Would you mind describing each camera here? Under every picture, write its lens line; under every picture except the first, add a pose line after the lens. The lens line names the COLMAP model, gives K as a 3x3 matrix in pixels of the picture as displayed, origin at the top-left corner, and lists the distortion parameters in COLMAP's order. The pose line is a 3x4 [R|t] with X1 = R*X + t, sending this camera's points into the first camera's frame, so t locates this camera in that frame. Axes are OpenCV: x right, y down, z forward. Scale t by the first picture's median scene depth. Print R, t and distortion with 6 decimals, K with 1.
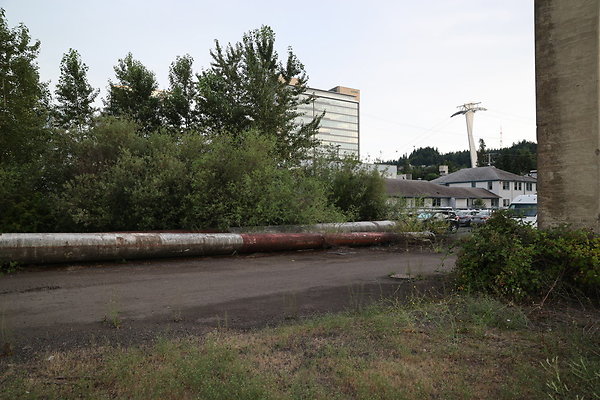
lens RADIAL K [[426.6, 0, 299.3], [0, 426.6, 203.0], [0, 0, 1]] dist [-0.040677, 0.024469]
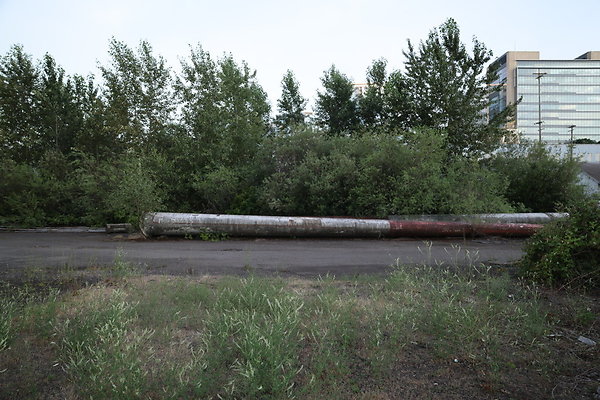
lens RADIAL K [[434.1, 0, 301.8], [0, 434.1, 200.4], [0, 0, 1]] dist [-0.012353, 0.004504]
pose [[0.862805, 0.007709, -0.505478, 0.221921], [0.002322, 0.999813, 0.019211, -0.006006], [0.505531, -0.017750, 0.862626, -0.134254]]
